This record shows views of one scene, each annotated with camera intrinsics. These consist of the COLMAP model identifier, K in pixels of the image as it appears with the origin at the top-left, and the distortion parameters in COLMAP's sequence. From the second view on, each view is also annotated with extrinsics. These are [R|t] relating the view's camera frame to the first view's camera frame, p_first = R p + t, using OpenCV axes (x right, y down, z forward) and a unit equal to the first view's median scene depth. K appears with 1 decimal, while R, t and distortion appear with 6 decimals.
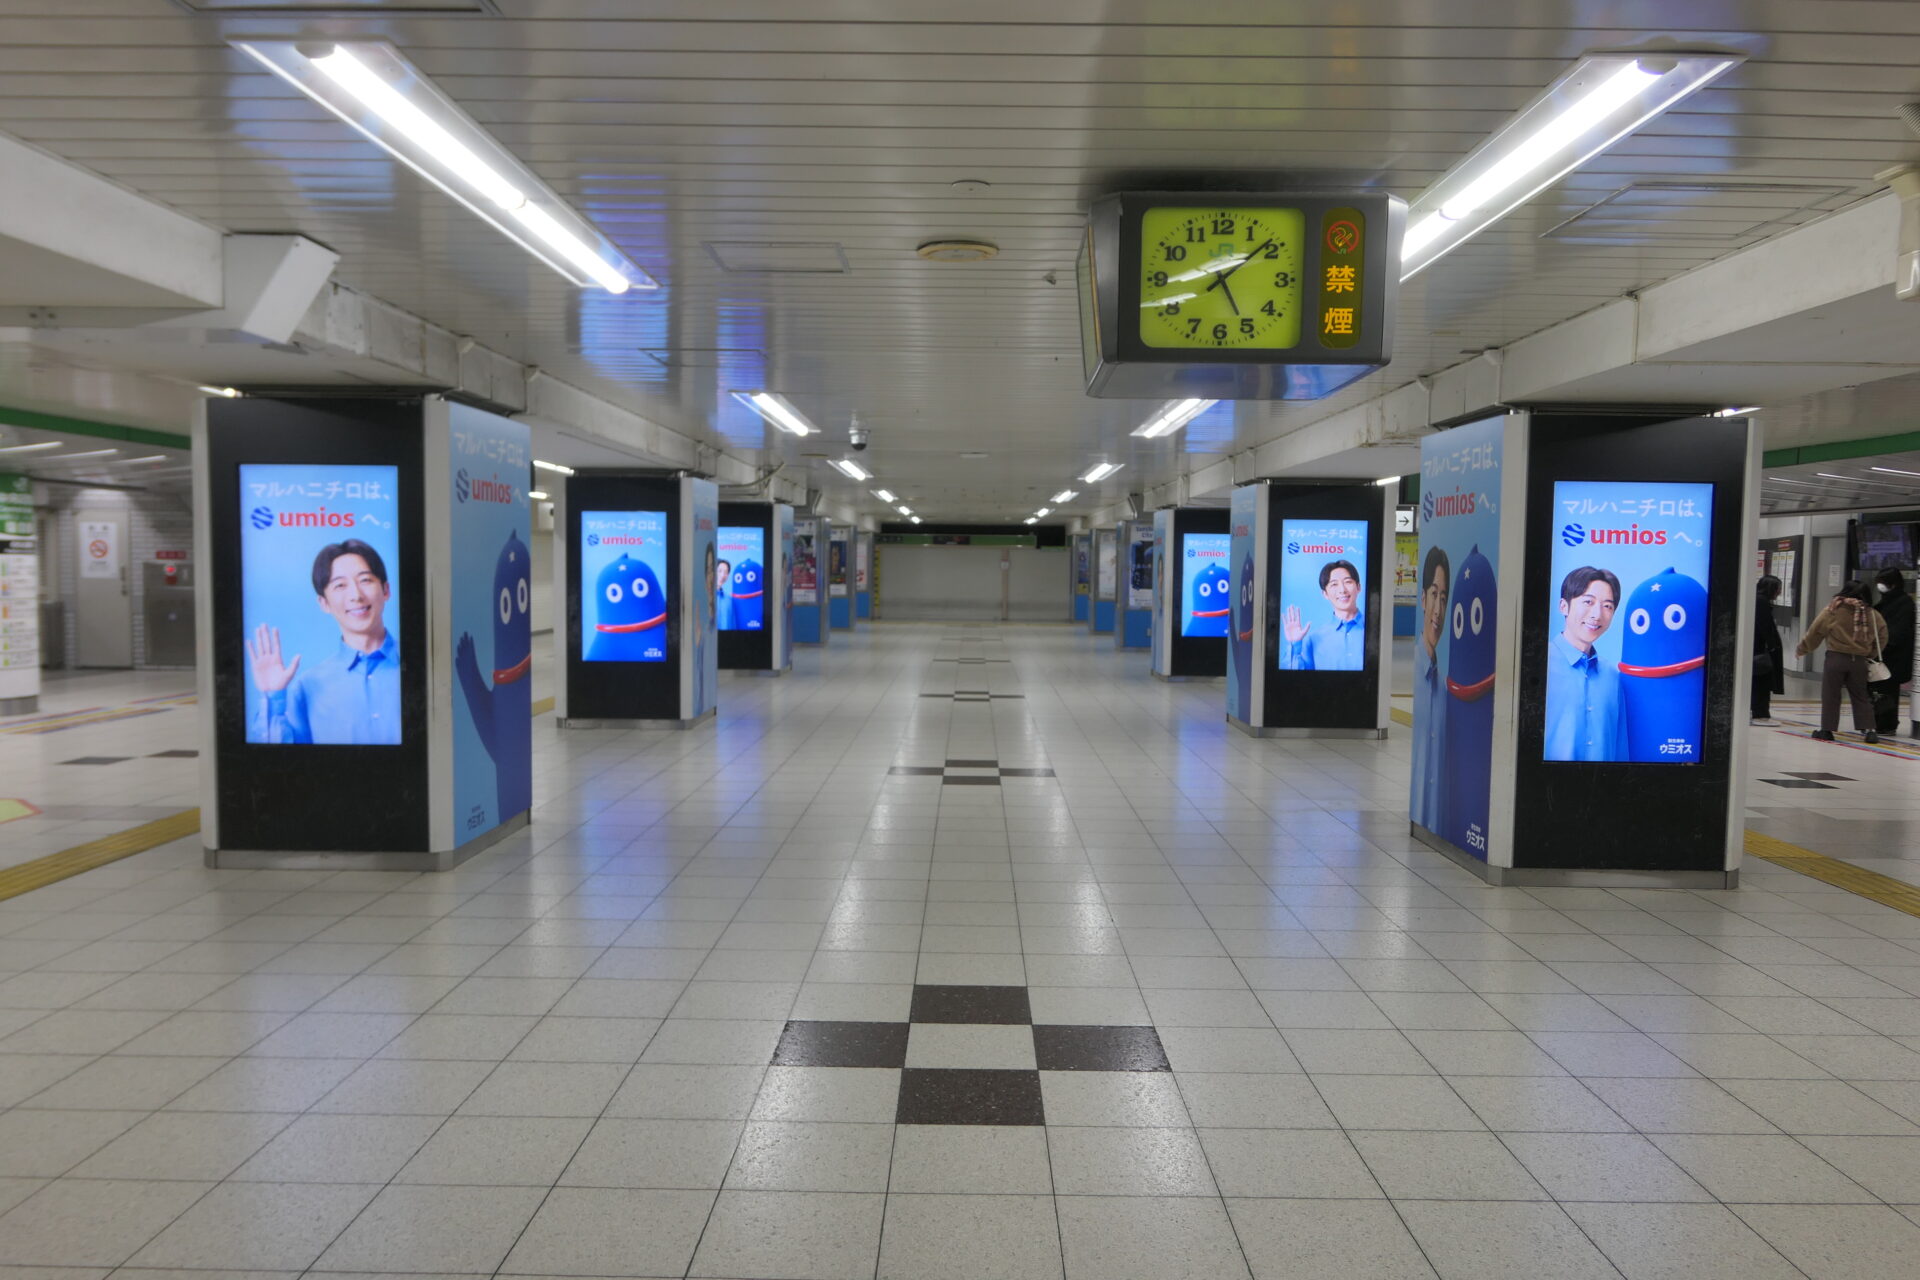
lens RADIAL K [[1336.3, 0, 956.5], [0, 1336.3, 644.3], [0, 0, 1]] dist [-0.007606, 0.001477]
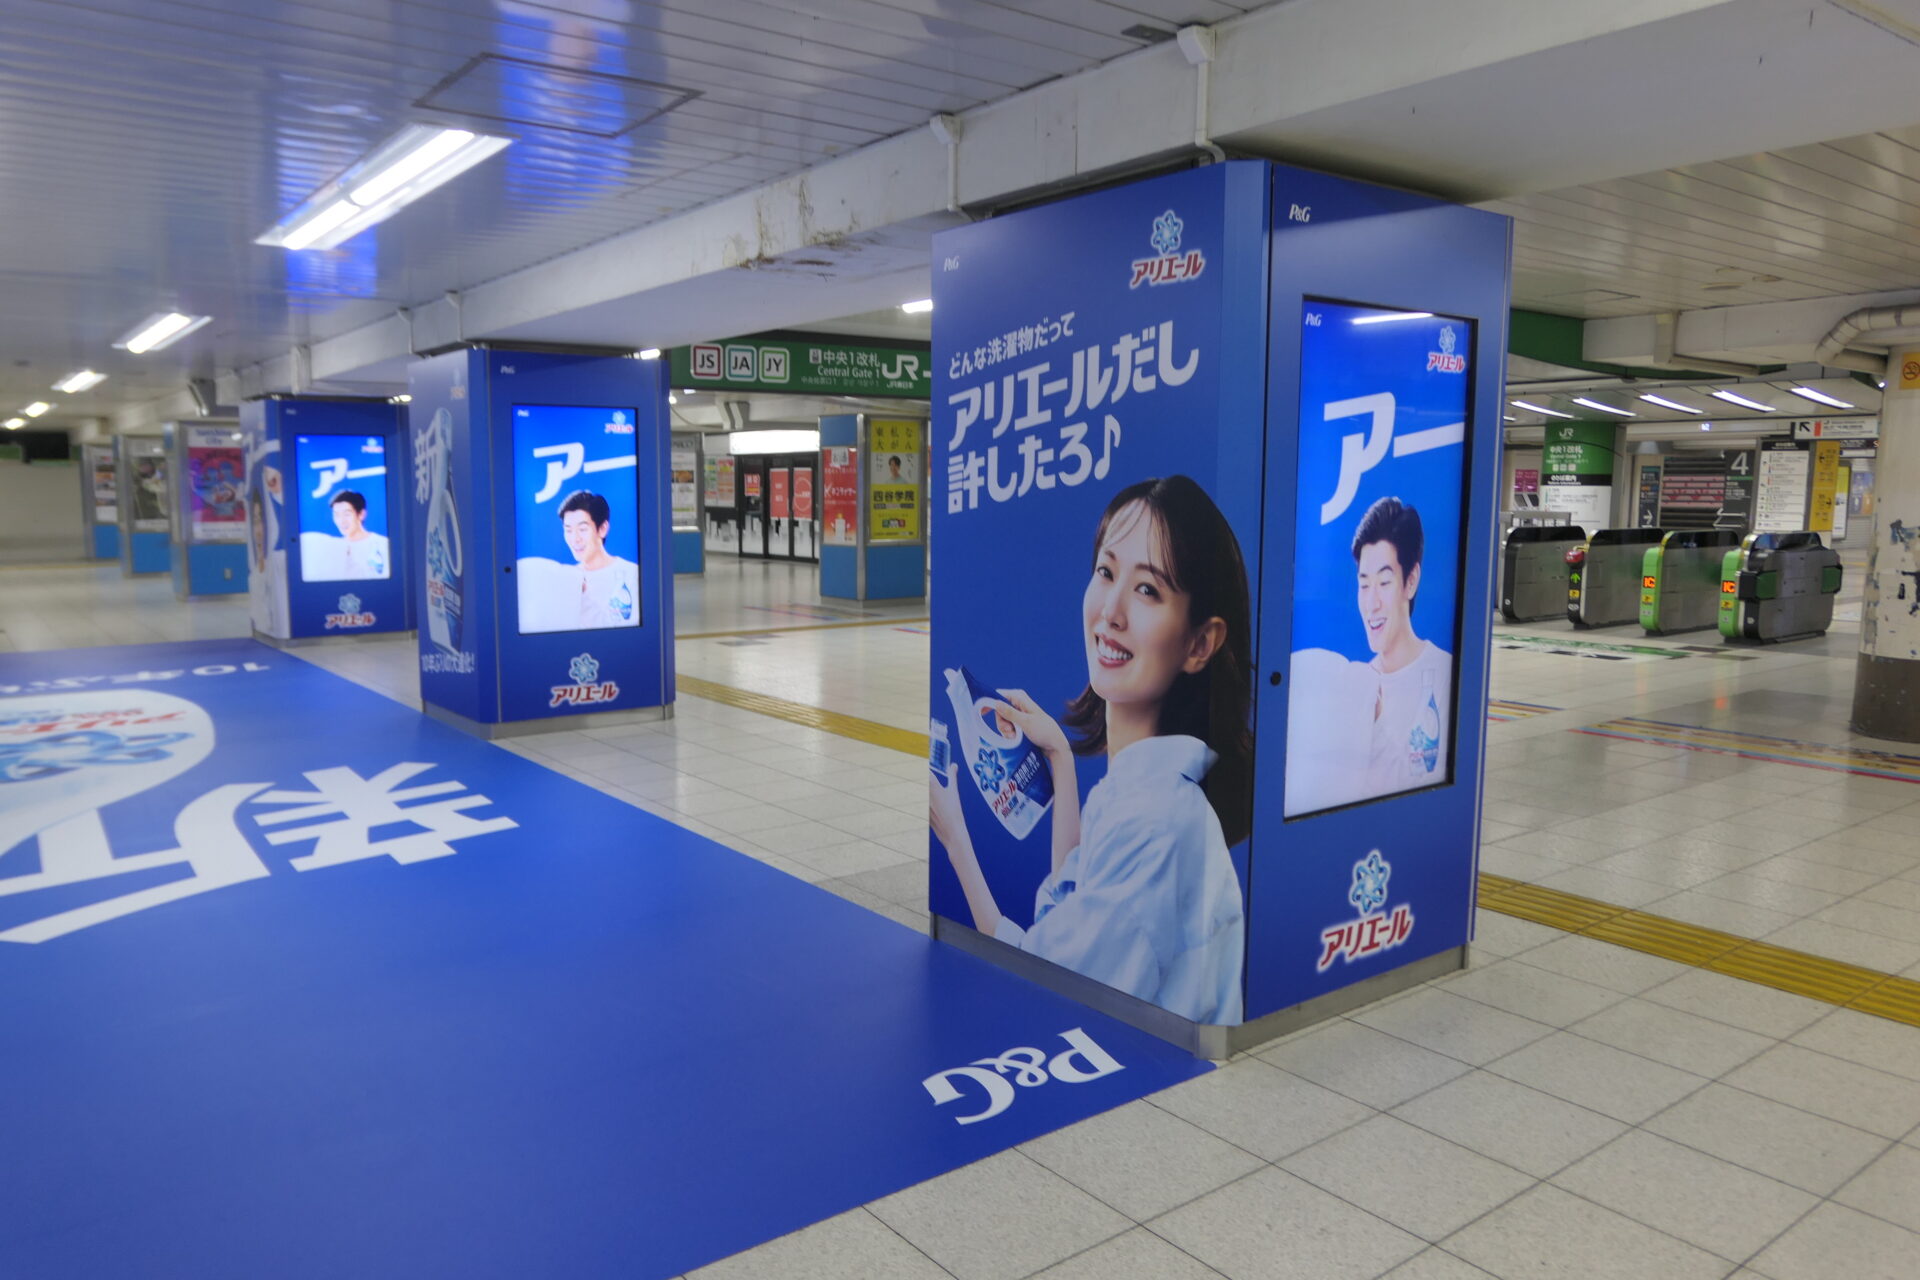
lens RADIAL K [[1355.9, 0, 964.4], [0, 1355.9, 638.6], [0, 0, 1]] dist [-0.010354, 0.004674]
pose [[0.783281, -0.083249, 0.616069, 0.001920], [0.048631, 0.996162, 0.072781, -0.033244], [-0.619763, -0.027048, 0.784323, 0.642560]]
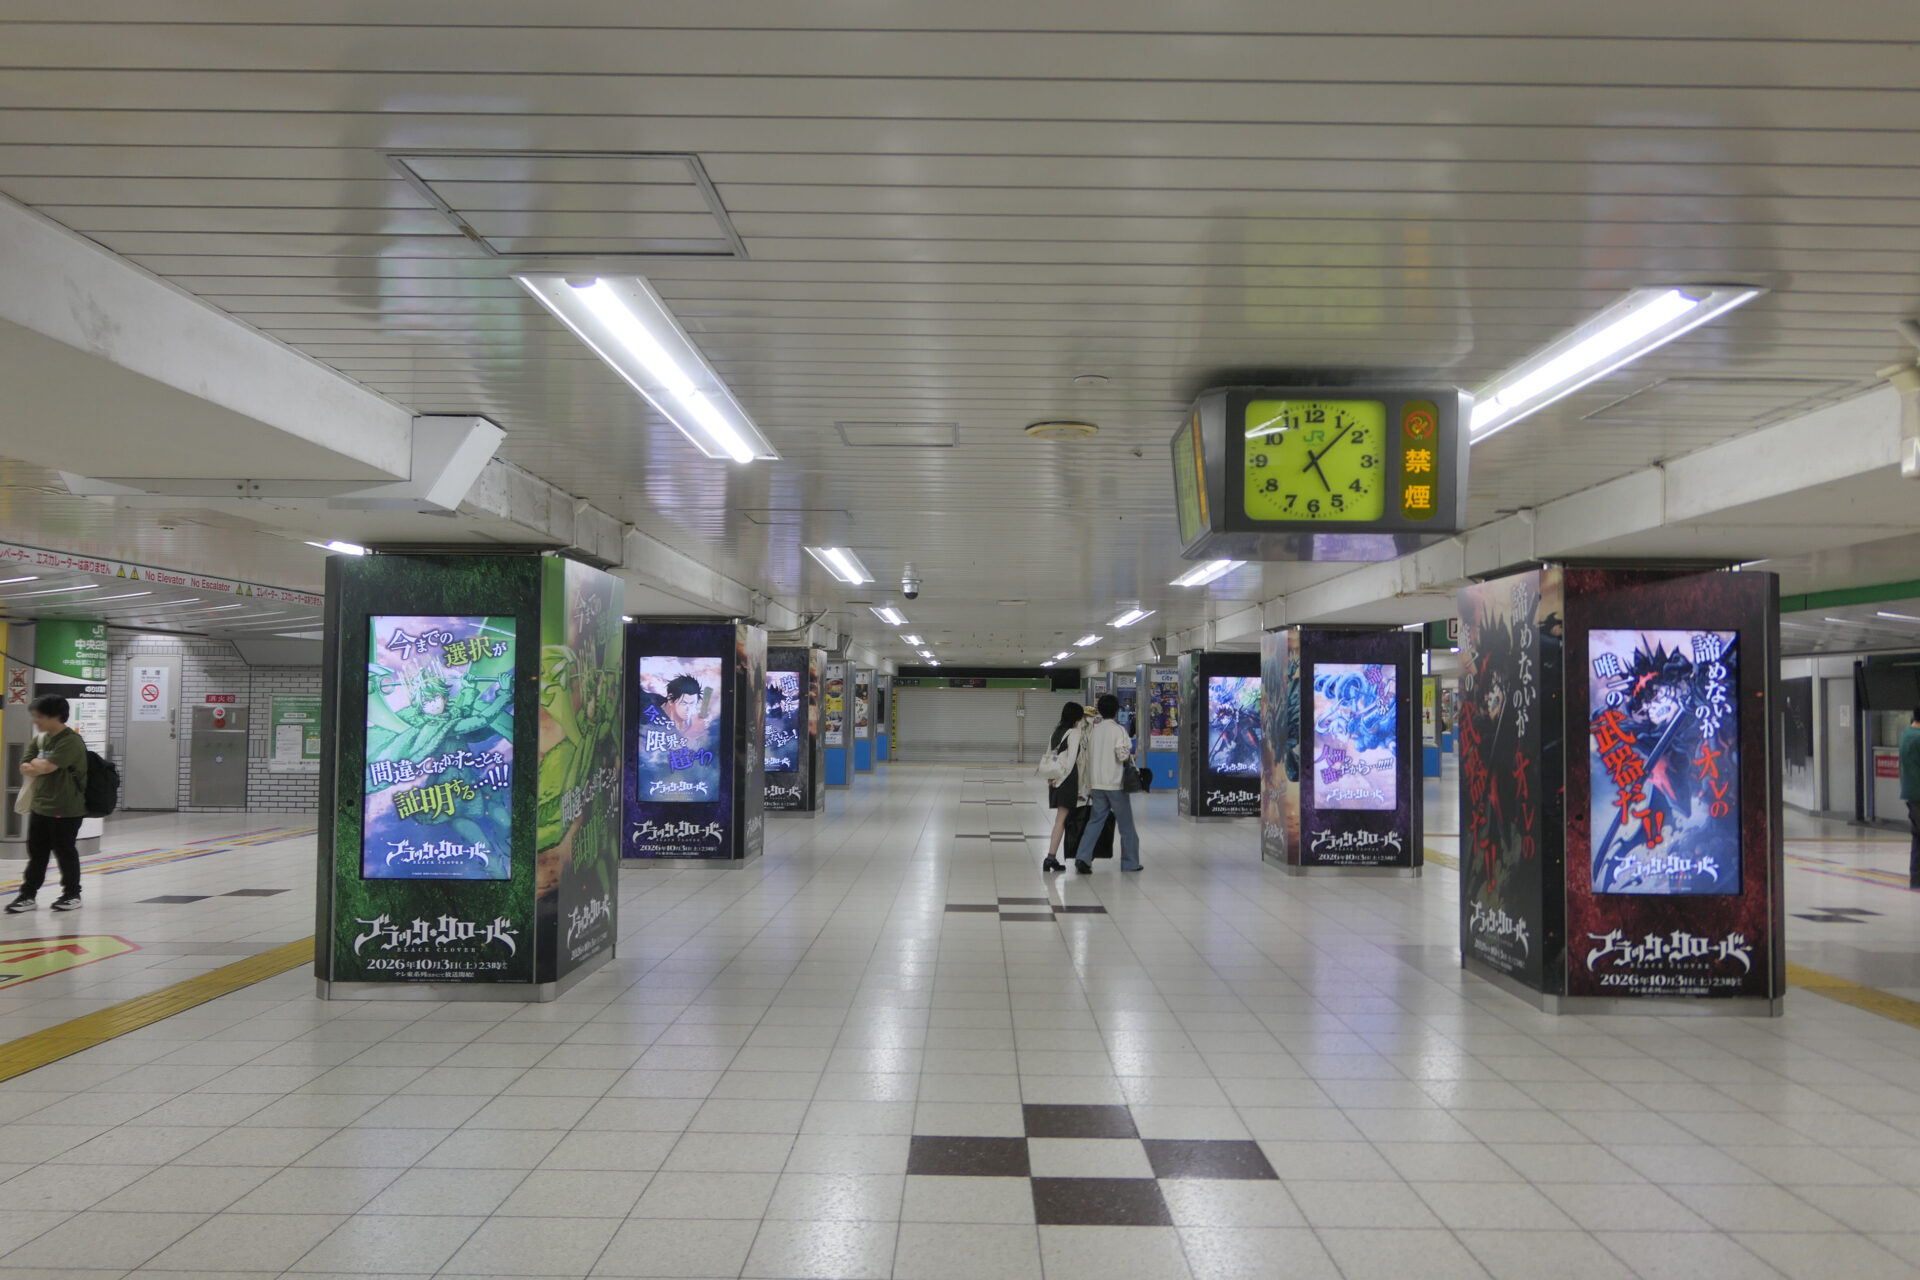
lens RADIAL K [[1339.8, 0, 962.7], [0, 1339.8, 648.3], [0, 0, 1]] dist [-0.003857, 0.000940]
pose [[0.999996, -0.001414, 0.002600, -0.059983], [0.001674, 0.994684, -0.102958, 0.002940], [-0.002440, 0.102962, 0.994682, -0.072413]]
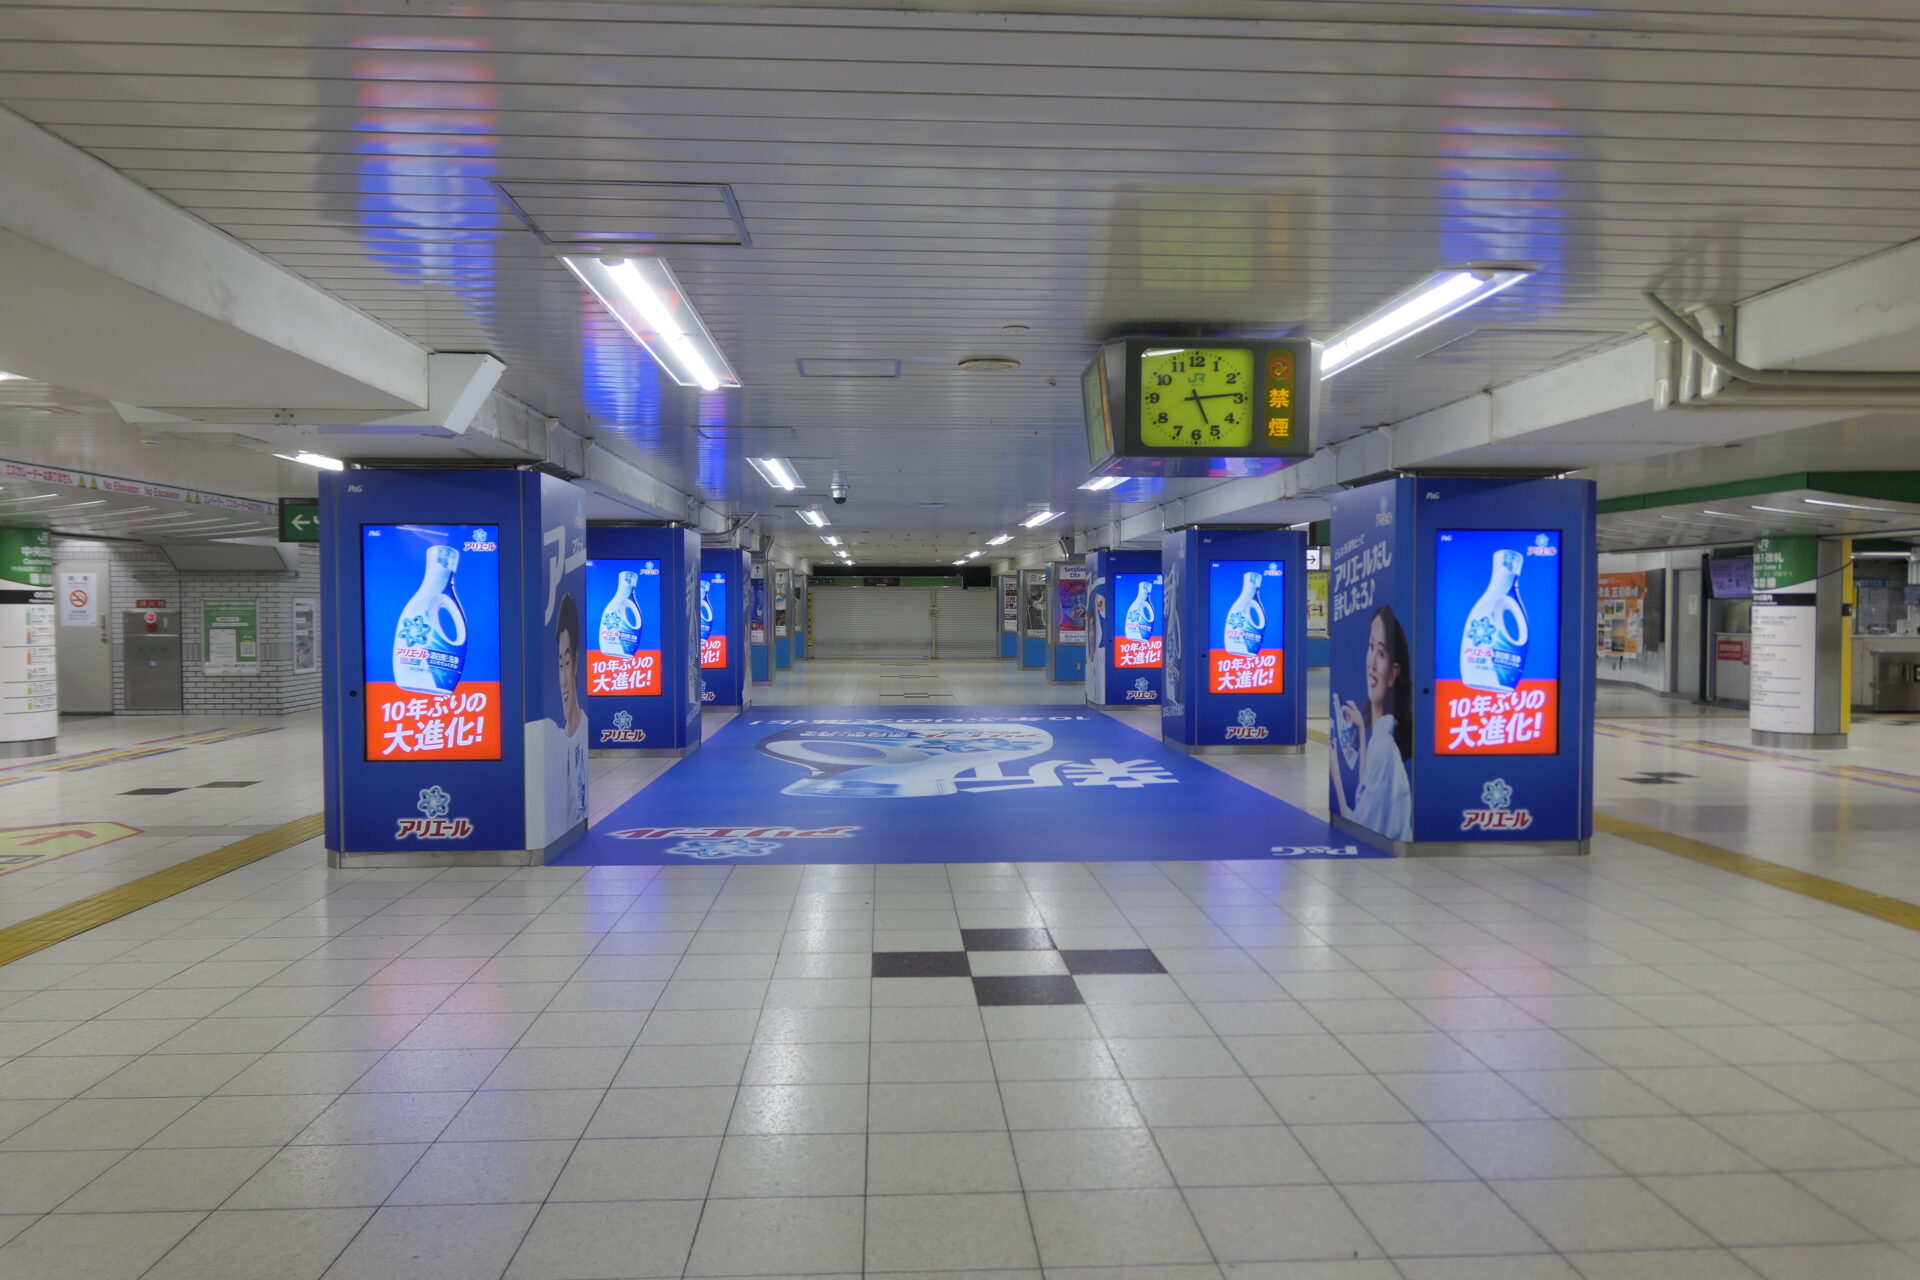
lens RADIAL K [[1337.7, 0, 957.9], [0, 1337.7, 638.2], [0, 0, 1]] dist [0.001643, 0.001022]
pose [[0.997681, -0.013215, 0.066770, -0.085458], [0.015542, 0.999286, -0.034451, 0.014781], [-0.066267, 0.035409, 0.997173, -0.218714]]
